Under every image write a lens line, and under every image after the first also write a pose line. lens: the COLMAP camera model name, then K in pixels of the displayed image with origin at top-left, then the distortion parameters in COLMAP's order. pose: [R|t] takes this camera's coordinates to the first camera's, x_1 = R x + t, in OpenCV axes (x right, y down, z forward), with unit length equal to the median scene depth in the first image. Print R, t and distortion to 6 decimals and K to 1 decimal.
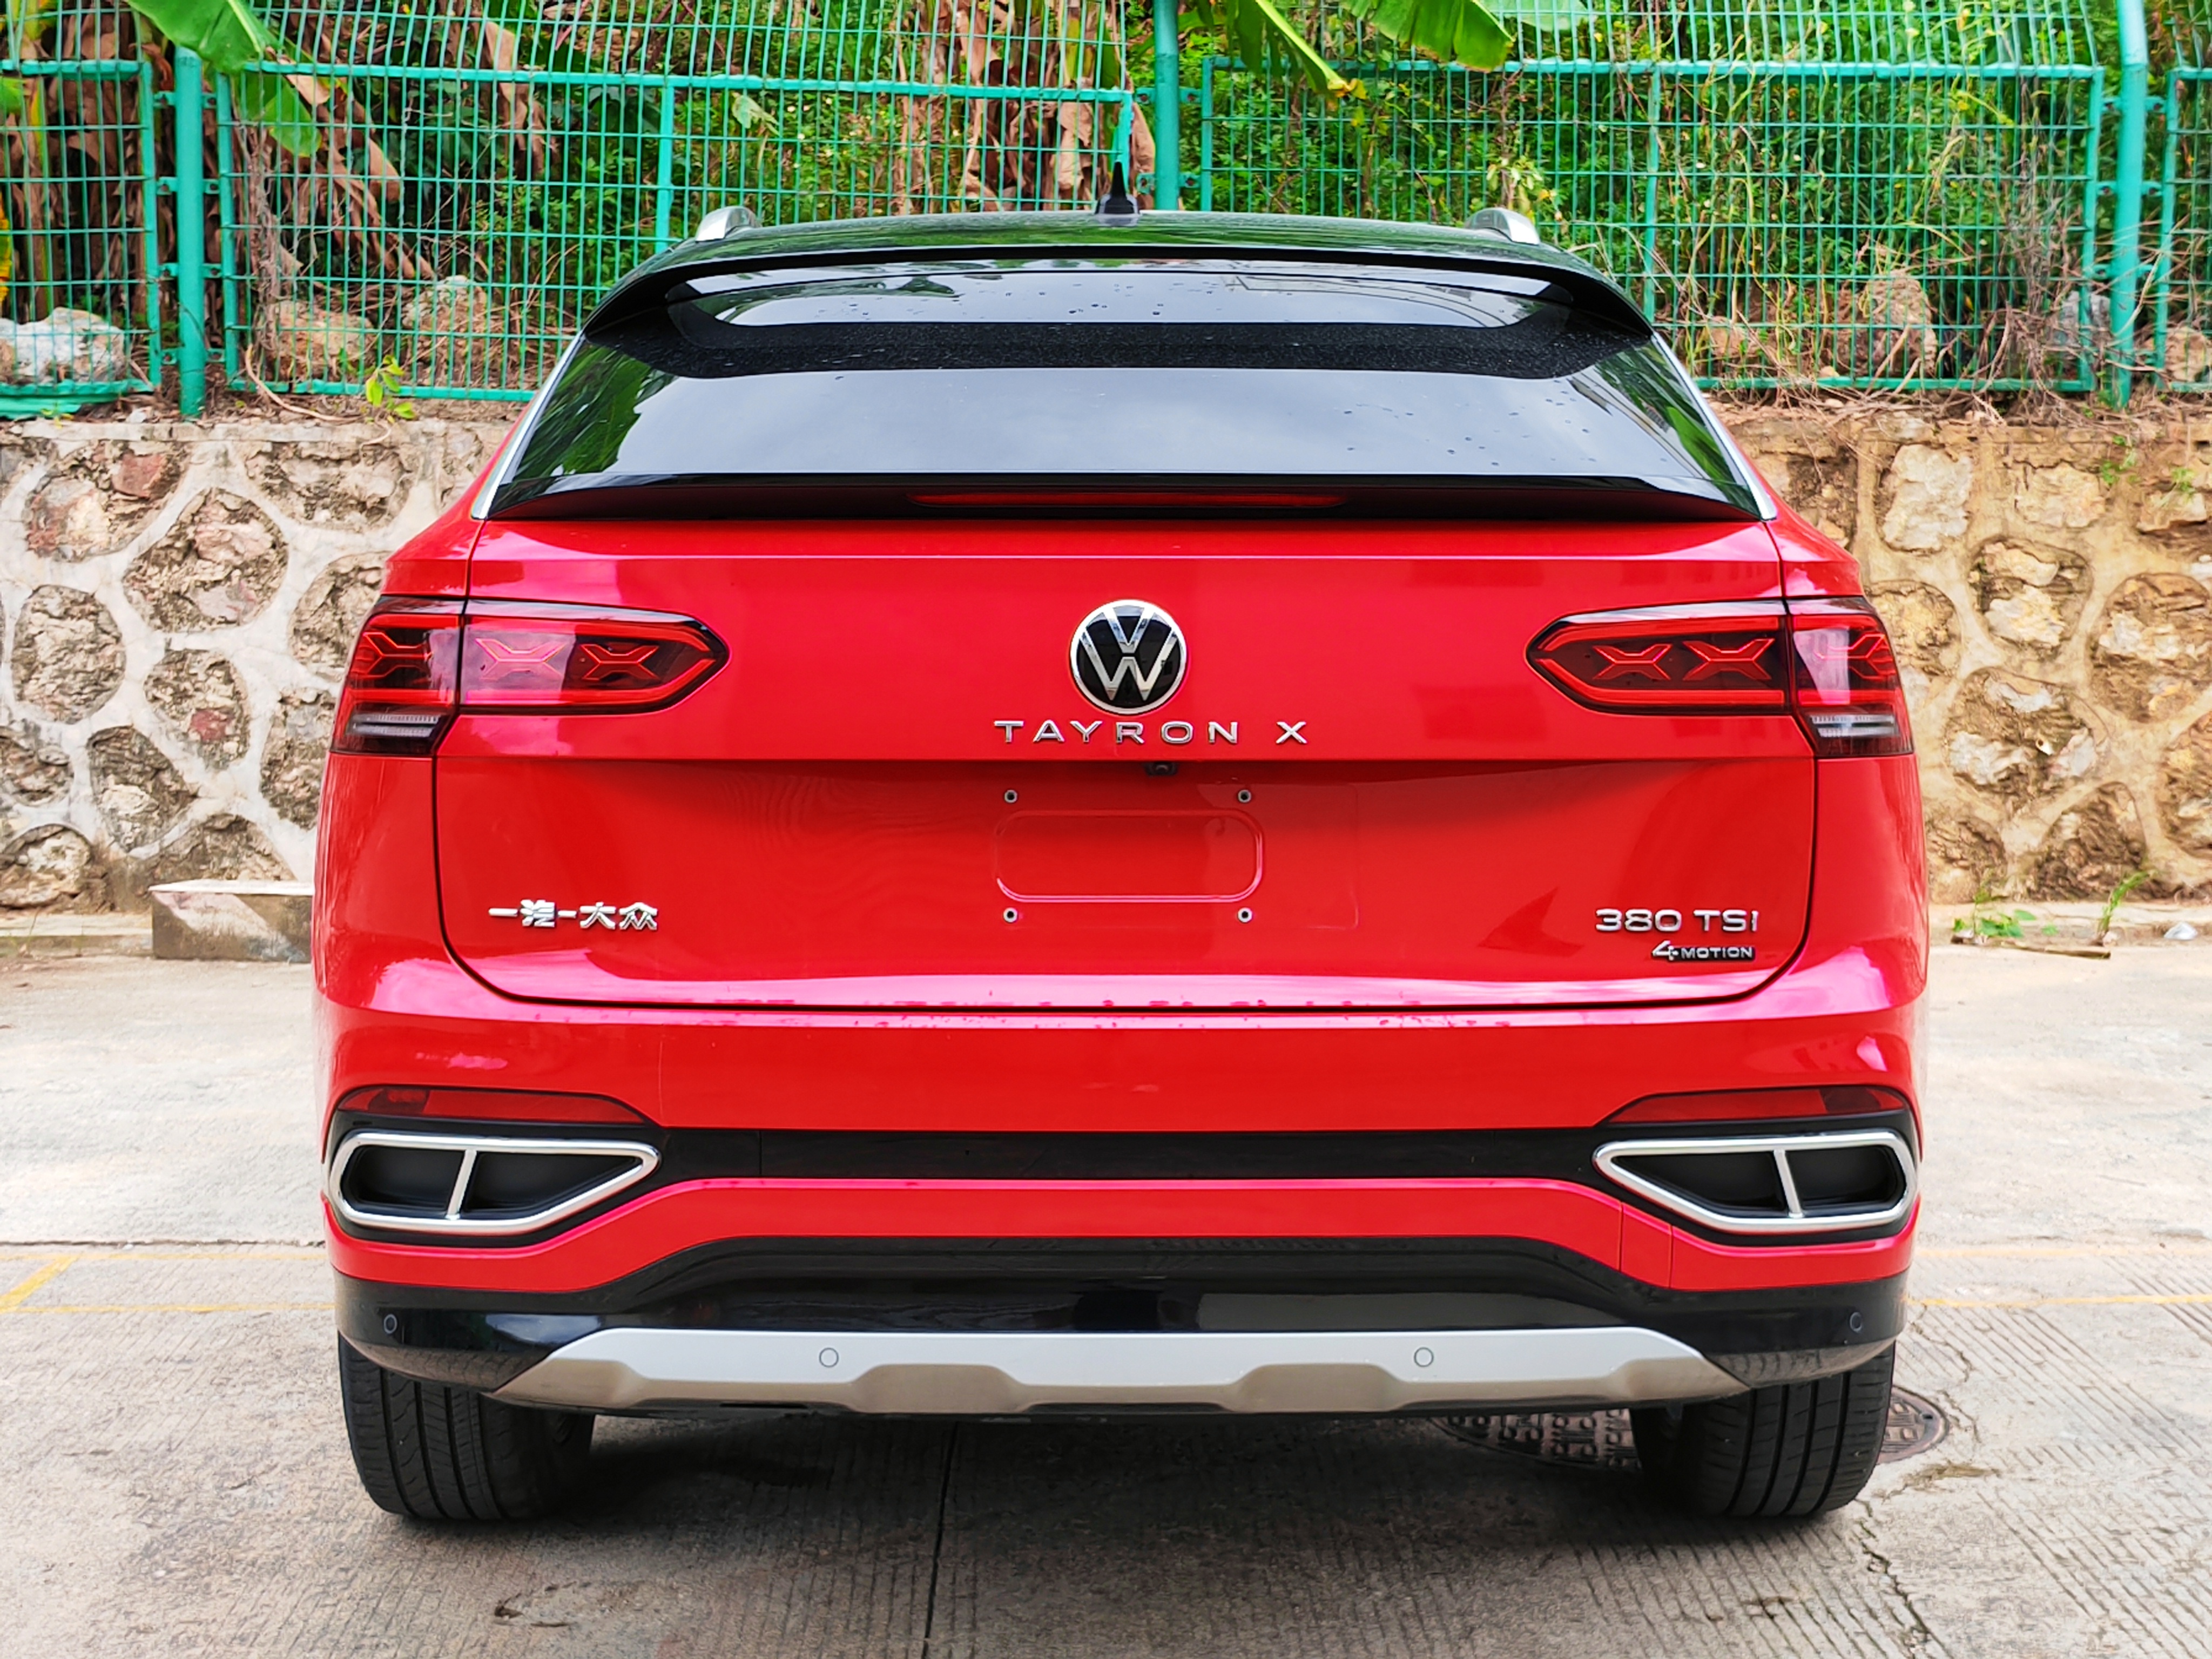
lens RADIAL K [[3542.6, 0, 1106.0], [0, 3542.6, 829.5], [0, 0, 1]] dist [-0.056623, 0.289343]
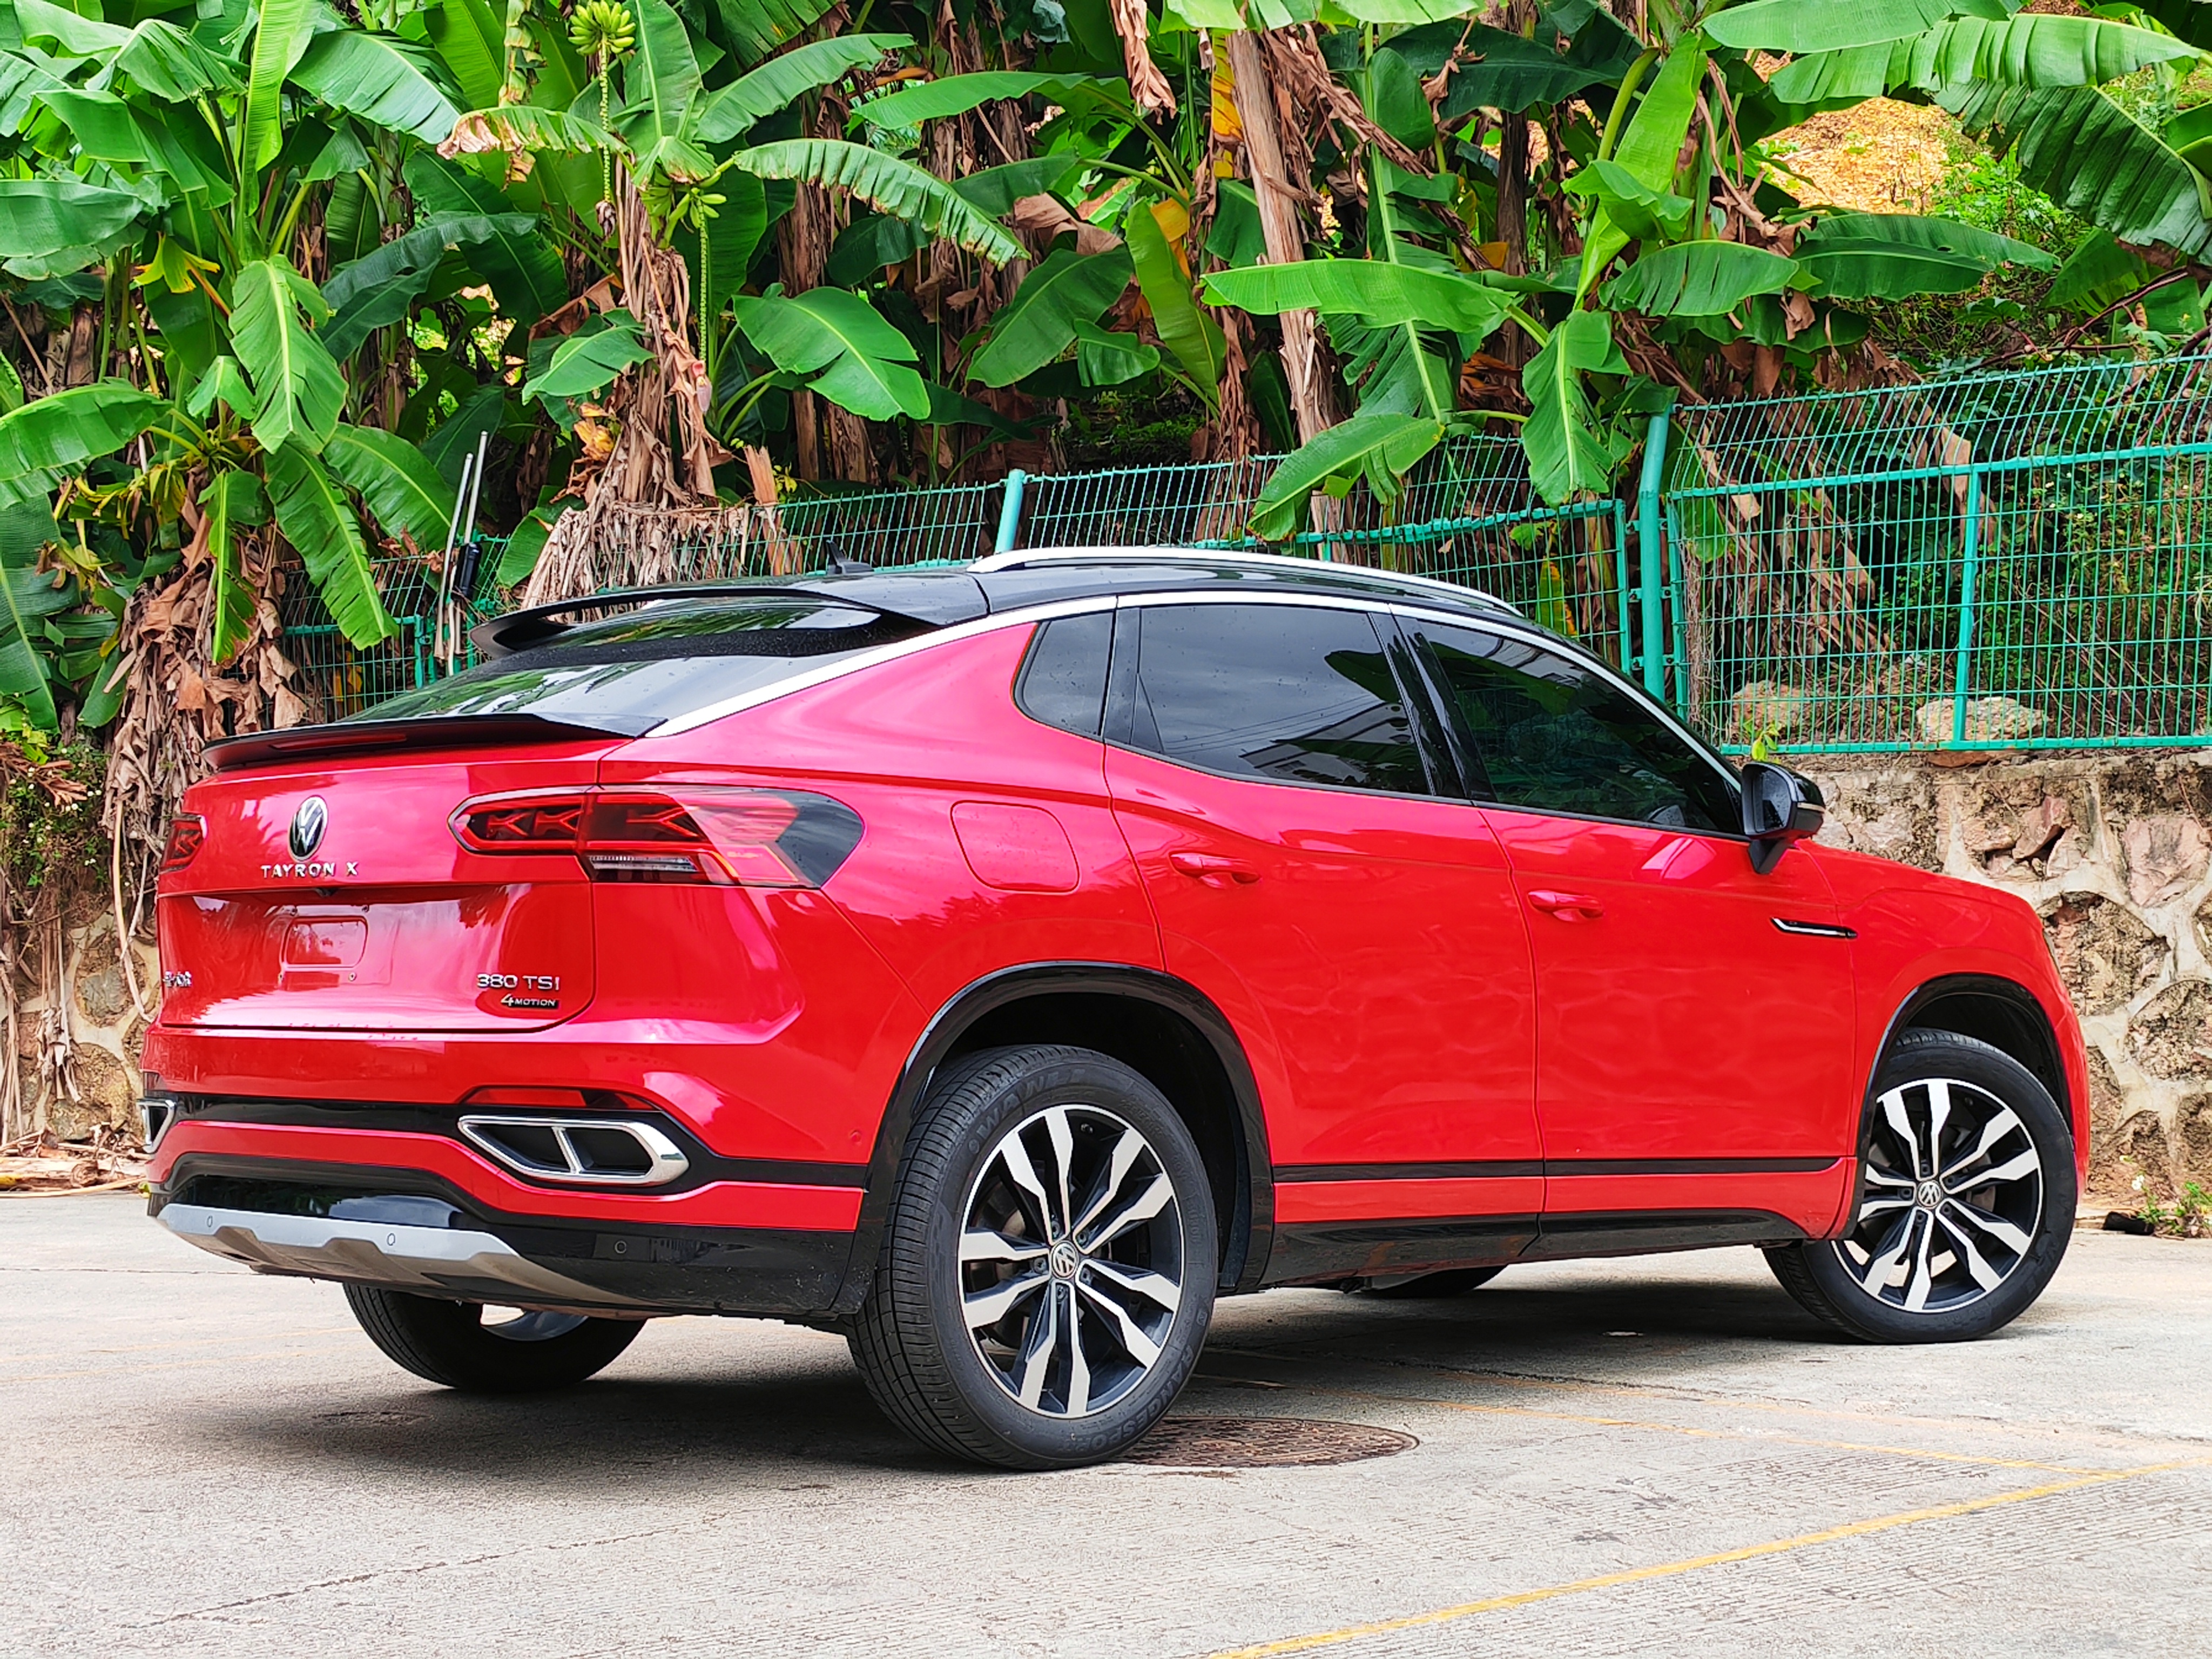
lens RADIAL K [[3572.1, 0, 1106.0], [0, 3572.1, 829.5], [0, 0, 1]] dist [-0.017404, -0.015005]
pose [[0.665692, -0.036639, -0.745327, 0.522281], [-0.057568, 0.993296, -0.100246, 0.035157], [0.744003, 0.109640, 0.659120, 0.038804]]
